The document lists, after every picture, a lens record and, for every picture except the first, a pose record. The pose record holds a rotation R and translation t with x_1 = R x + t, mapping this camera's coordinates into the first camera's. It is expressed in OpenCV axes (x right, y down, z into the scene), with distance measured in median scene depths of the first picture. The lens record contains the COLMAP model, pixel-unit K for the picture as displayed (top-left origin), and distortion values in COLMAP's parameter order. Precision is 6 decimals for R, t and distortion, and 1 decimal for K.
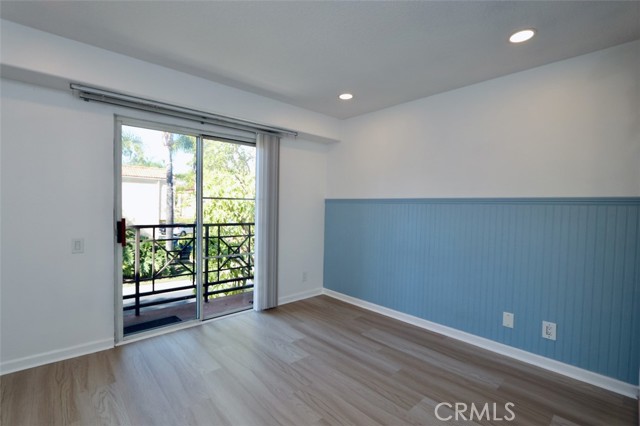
lens RADIAL K [[295.4, 0, 312.4], [0, 295.4, 213.4], [0, 0, 1]] dist [-0.019647, 0.004189]
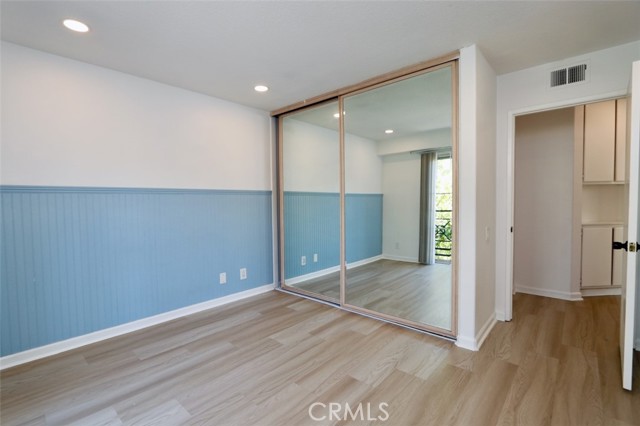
lens RADIAL K [[295.4, 0, 312.4], [0, 295.4, 213.4], [0, 0, 1]] dist [-0.019647, 0.004189]
pose [[-0.106695, -0.060694, 0.992438, -0.743572], [0.032253, 0.997399, 0.064465, -0.017850], [-0.993769, 0.038887, -0.104460, 0.717848]]
